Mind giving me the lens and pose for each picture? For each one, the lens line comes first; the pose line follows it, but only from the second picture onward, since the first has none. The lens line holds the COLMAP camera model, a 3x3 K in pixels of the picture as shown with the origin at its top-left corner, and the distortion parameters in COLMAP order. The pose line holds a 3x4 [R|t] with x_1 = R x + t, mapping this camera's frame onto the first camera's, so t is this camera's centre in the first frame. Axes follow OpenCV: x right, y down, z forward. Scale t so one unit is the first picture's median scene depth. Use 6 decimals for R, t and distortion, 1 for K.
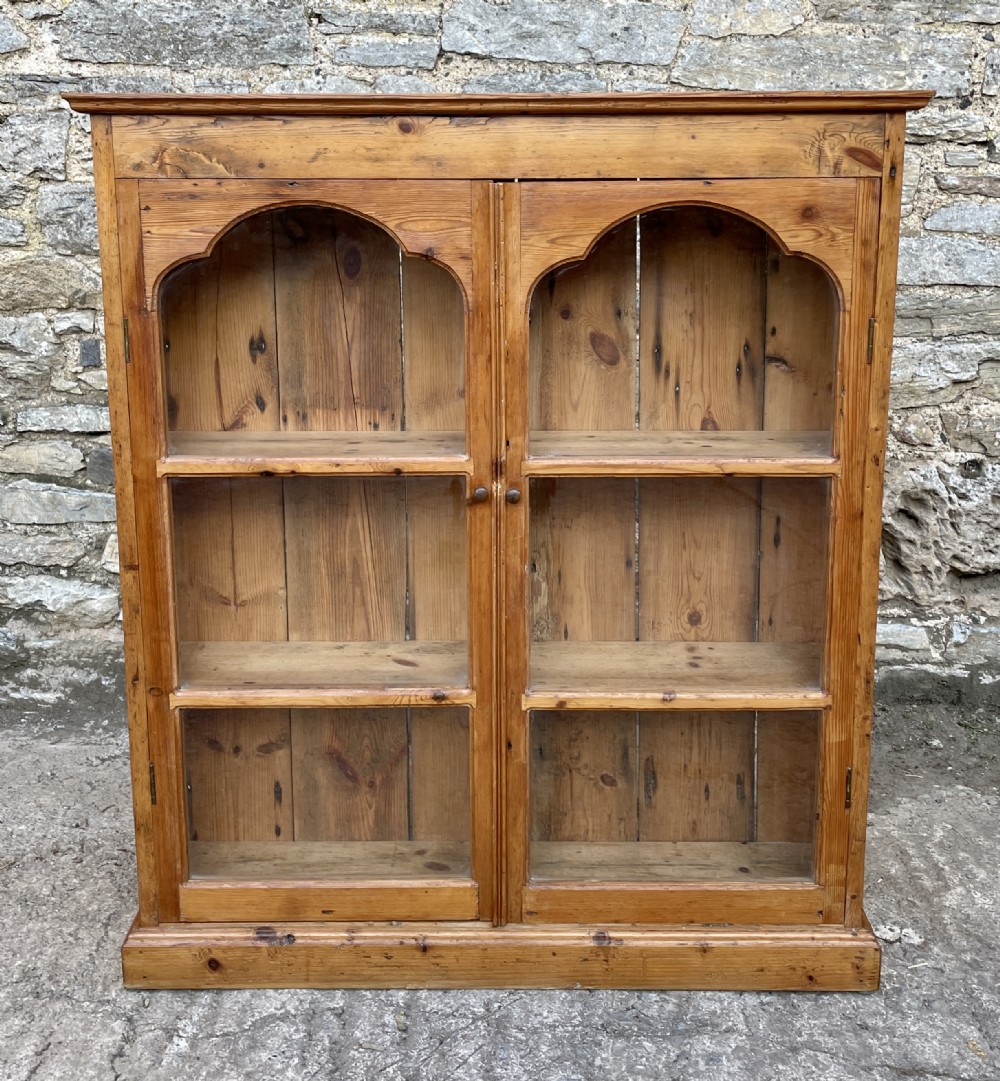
lens RADIAL K [[1273.8, 0, 480.4], [0, 1273.8, 415.7], [0, 0, 1]] dist [0.032341, 0.000000]
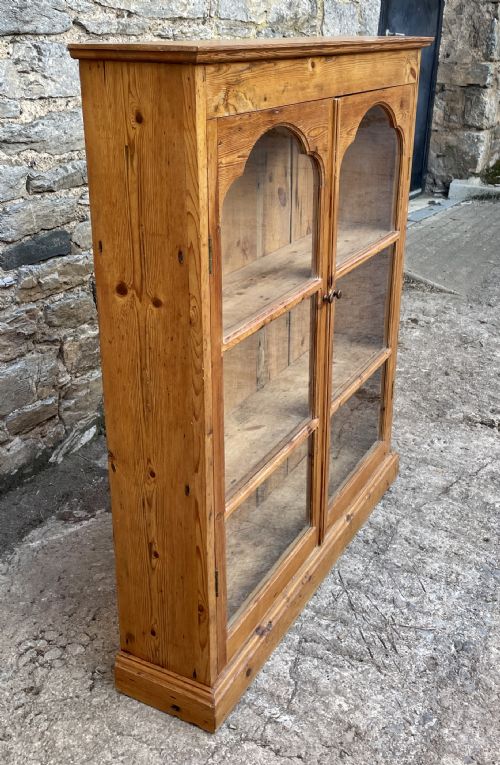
lens RADIAL K [[826.4, 0, 288.1], [0, 826.4, 333.4], [0, 0, 1]] dist [0.045768, 0.000000]
pose [[0.424579, -0.310888, 0.850342, -0.833064], [0.153387, 0.950321, 0.270855, -0.169136], [-0.892303, 0.015432, 0.451172, 0.520648]]
